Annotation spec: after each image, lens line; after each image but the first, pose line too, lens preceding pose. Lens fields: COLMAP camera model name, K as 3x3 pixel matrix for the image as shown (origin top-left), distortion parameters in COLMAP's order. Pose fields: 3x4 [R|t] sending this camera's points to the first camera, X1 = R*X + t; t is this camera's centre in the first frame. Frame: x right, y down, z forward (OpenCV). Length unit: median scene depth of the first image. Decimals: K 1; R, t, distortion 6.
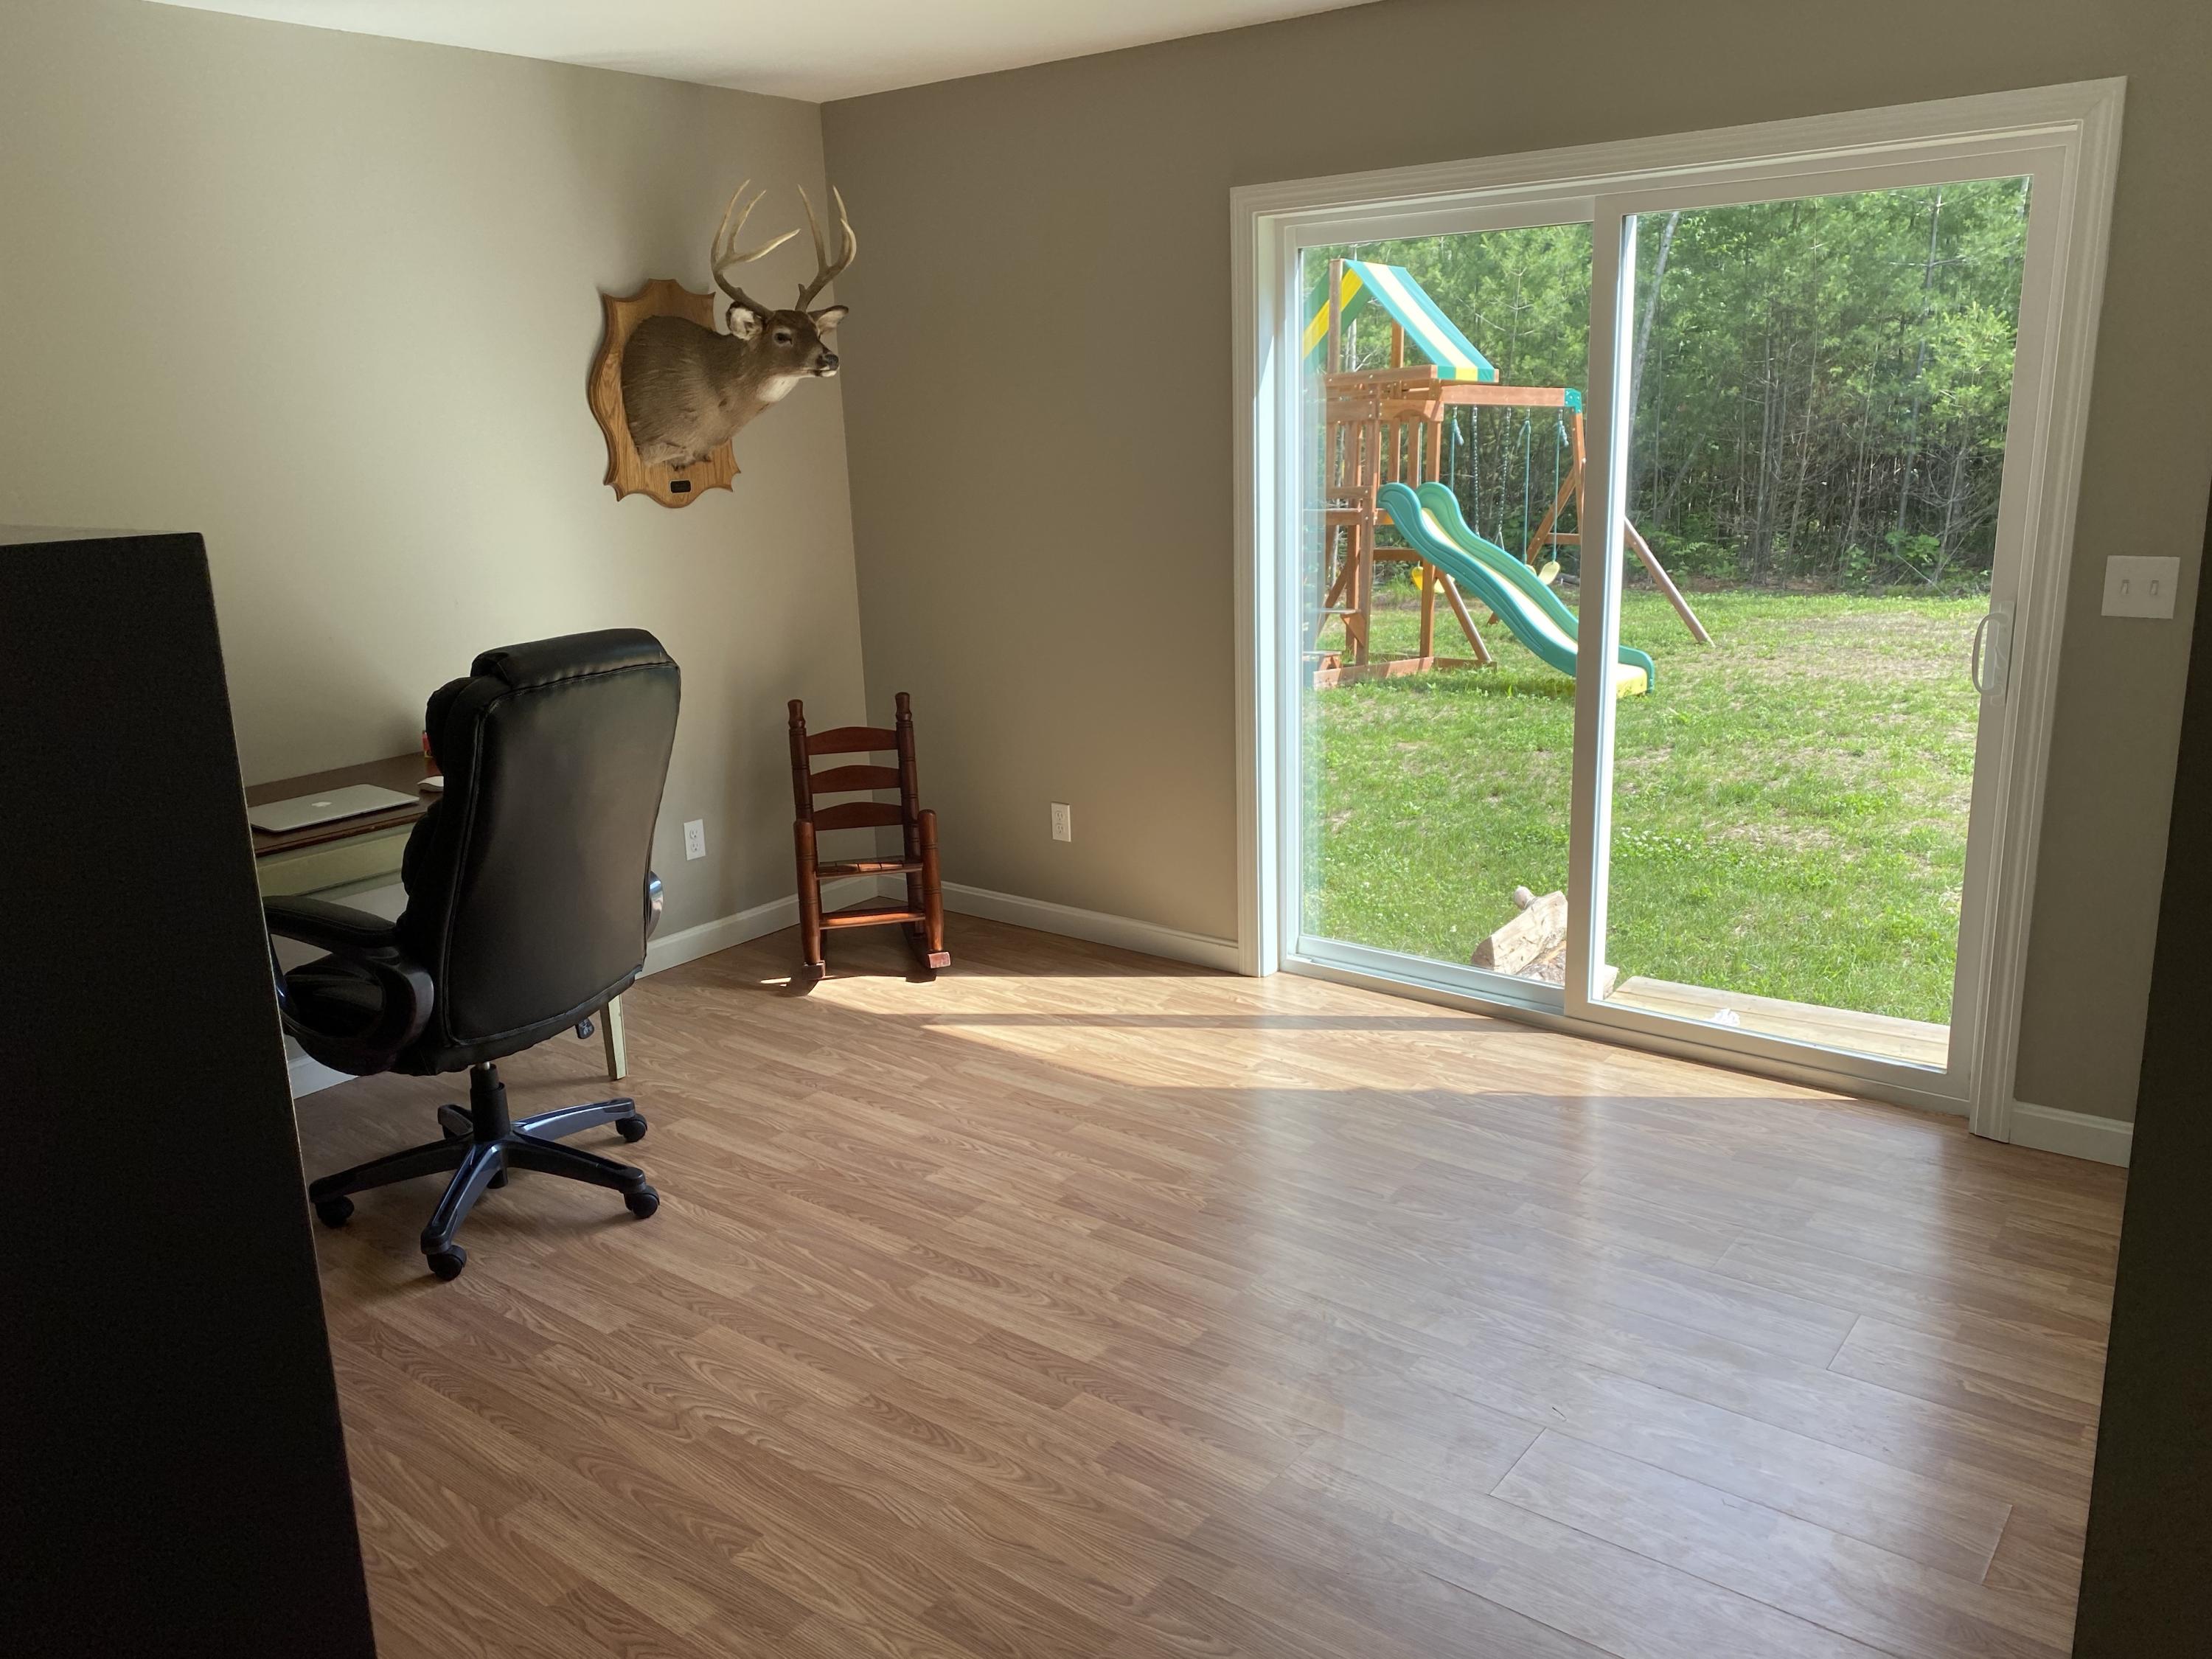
lens RADIAL K [[1692.3, 0, 1094.0], [0, 1692.3, 835.6], [0, 0, 1]] dist [0.040334, -0.008256]
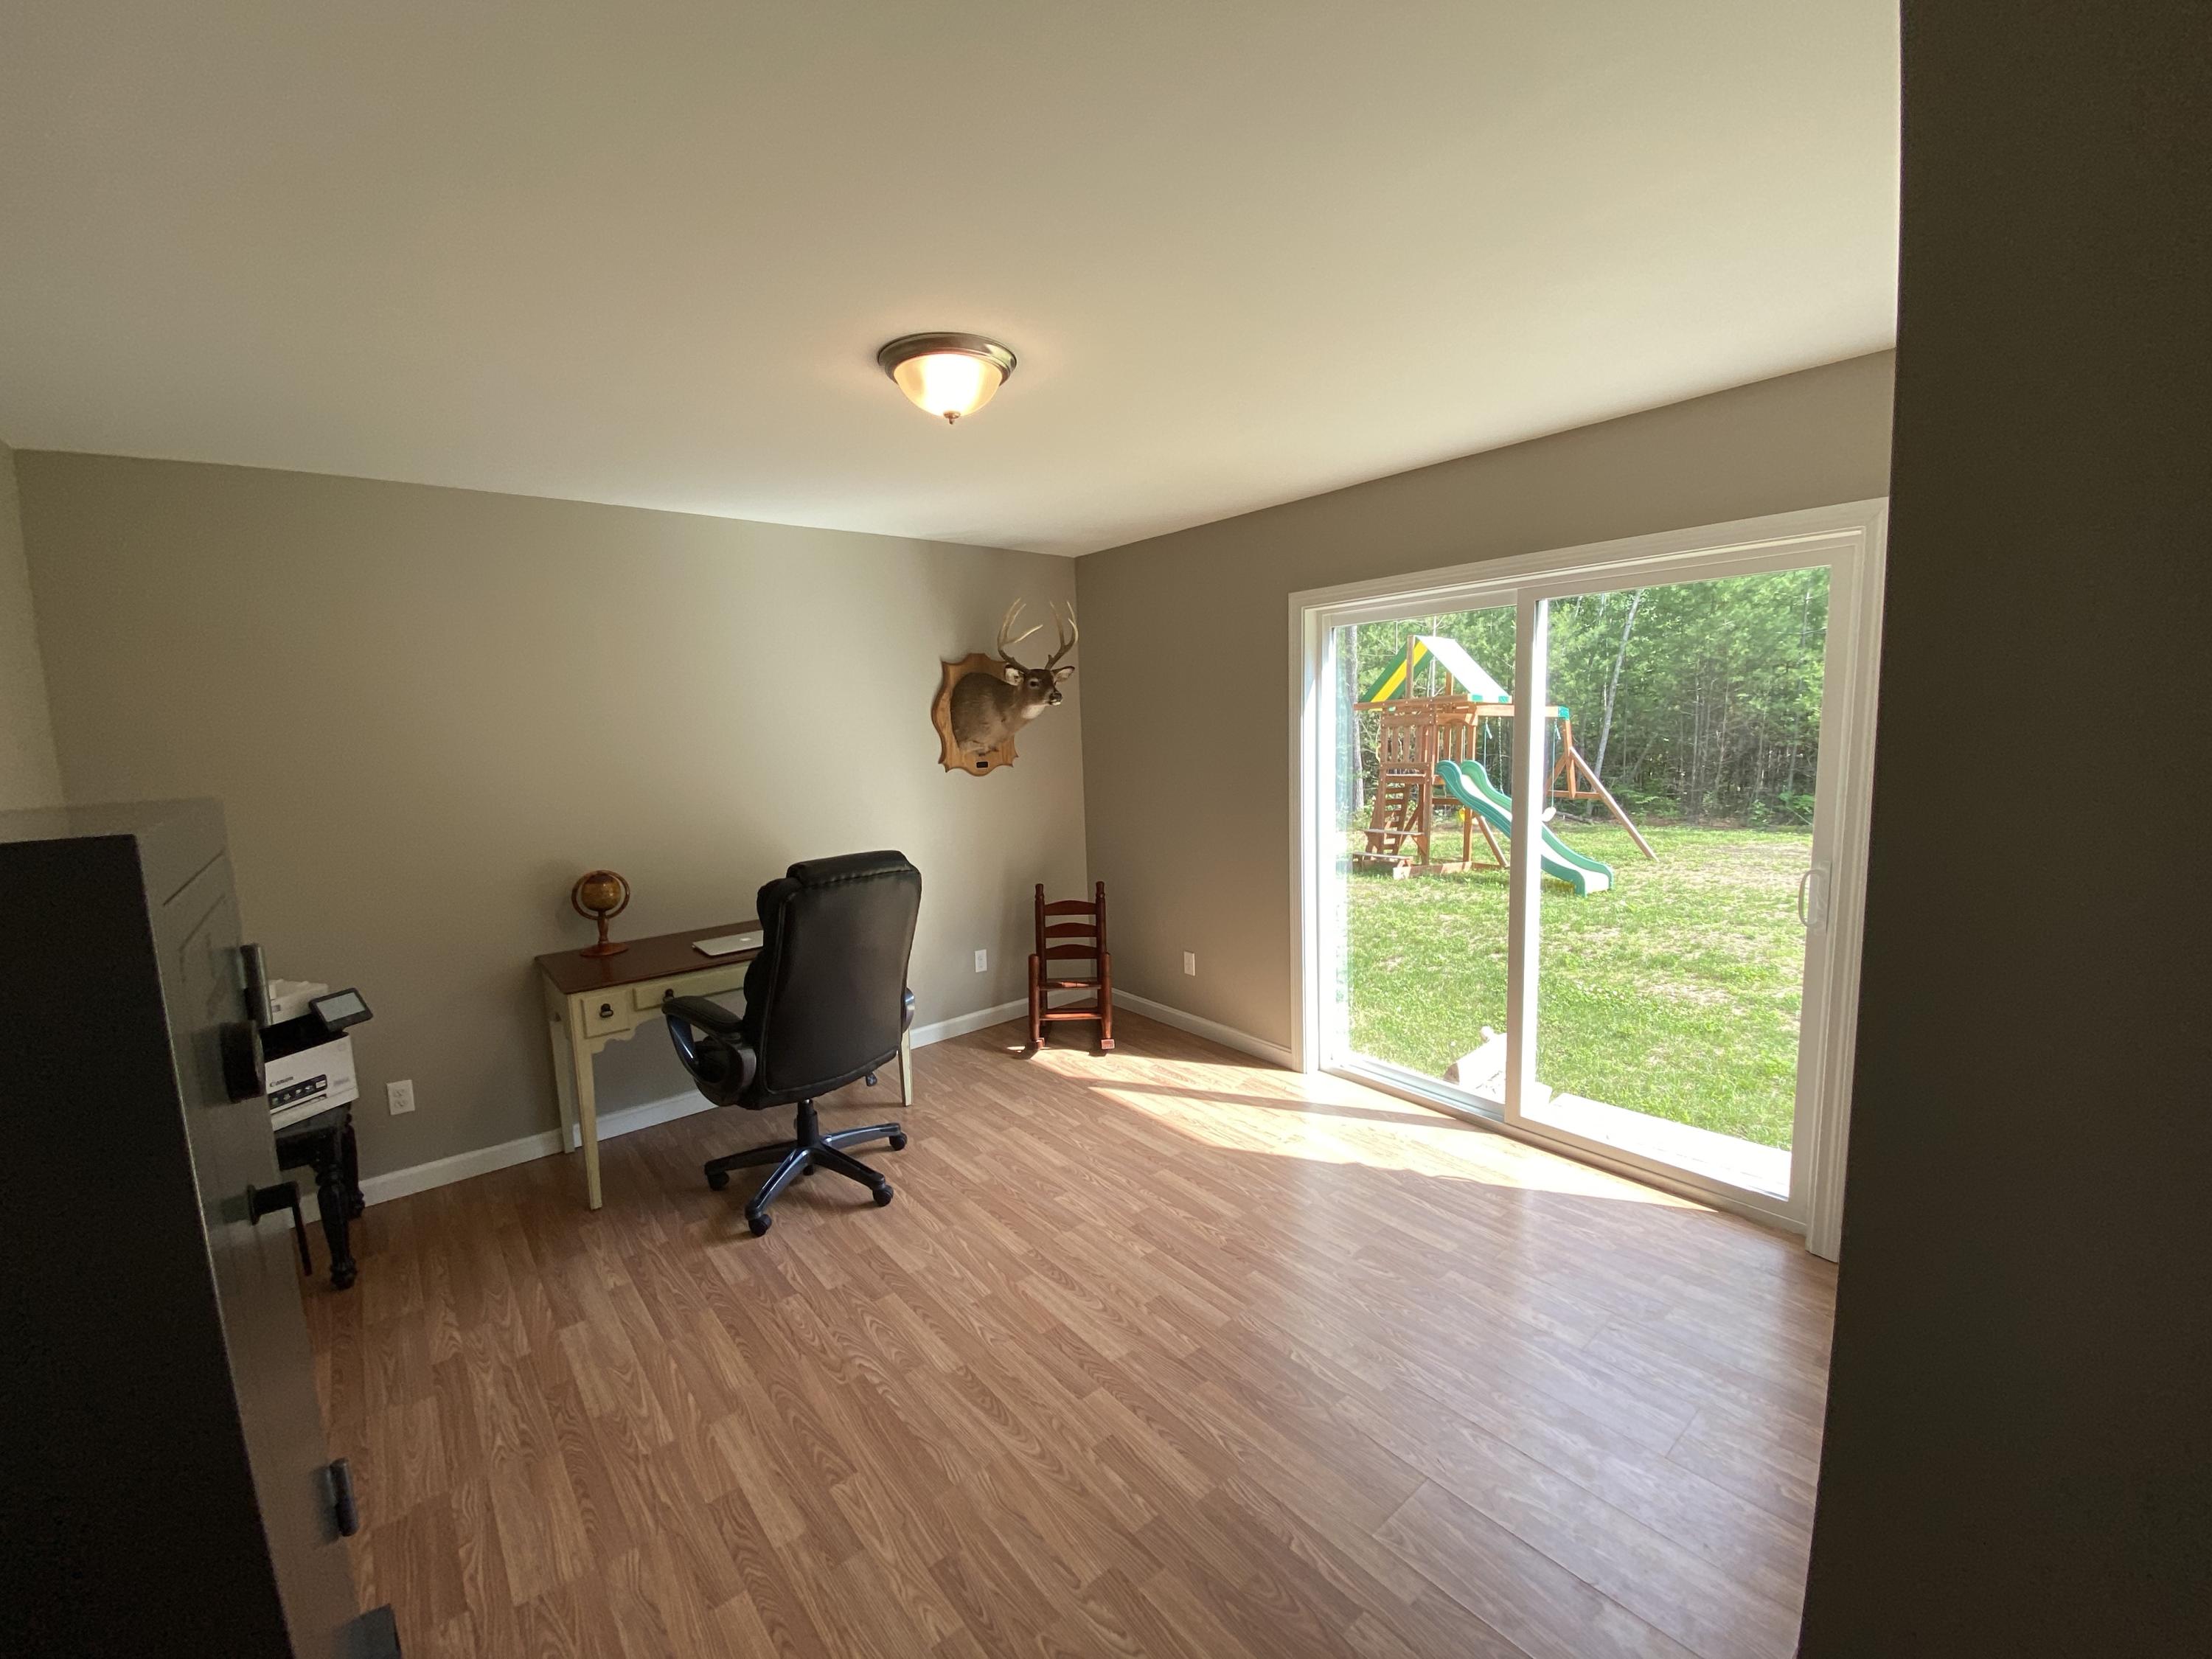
lens RADIAL K [[909.6, 0, 1093.7], [0, 909.6, 826.8], [0, 0, 1]] dist [0.007614, -0.007923]
pose [[0.974767, 0.027293, -0.221552, 0.091212], [-0.054494, 0.991564, -0.117607, -0.035163], [0.216473, 0.126713, 0.968031, 0.111775]]
